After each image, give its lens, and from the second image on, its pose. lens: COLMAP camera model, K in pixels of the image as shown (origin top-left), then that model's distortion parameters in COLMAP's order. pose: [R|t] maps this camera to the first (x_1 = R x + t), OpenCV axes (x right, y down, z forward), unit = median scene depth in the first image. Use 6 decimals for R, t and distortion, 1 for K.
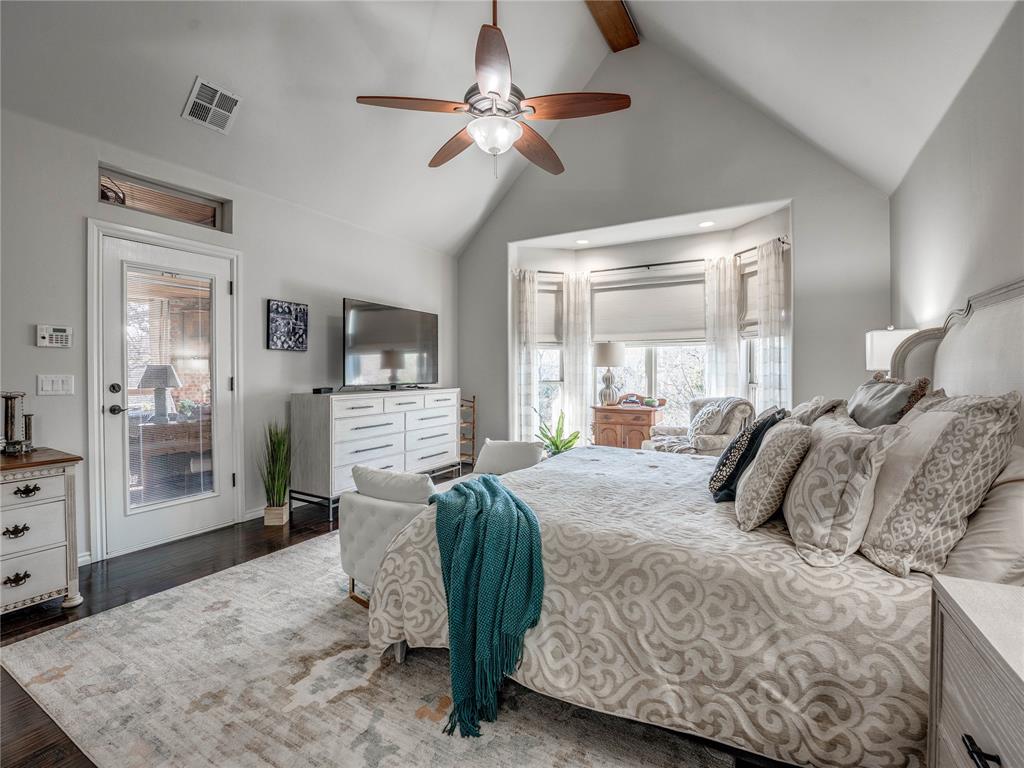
lens RADIAL K [[470.8, 0, 511.6], [0, 470.8, 378.3], [0, 0, 1]] dist [-0.029213, 0.003658]
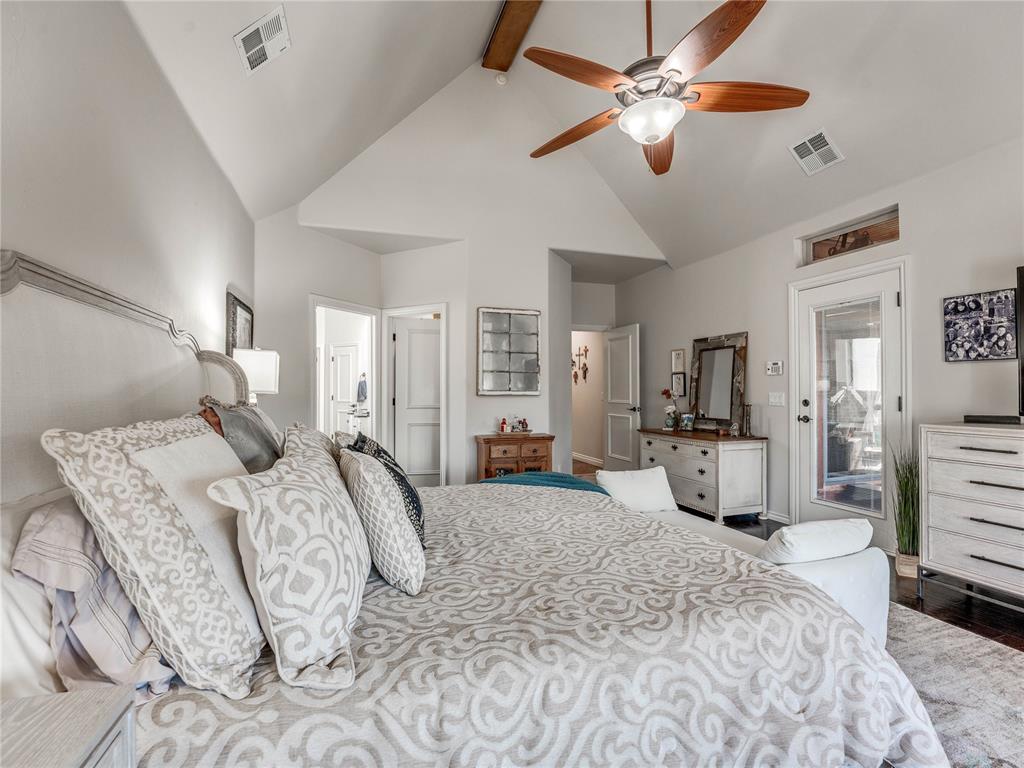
lens RADIAL K [[470.8, 0, 511.3], [0, 470.8, 384.4], [0, 0, 1]] dist [-0.029213, 0.003658]
pose [[-0.667365, -0.004633, -0.744716, 0.531434], [-0.004718, 0.999987, -0.001993, -0.018771], [0.744716, 0.002183, -0.667378, 0.947300]]
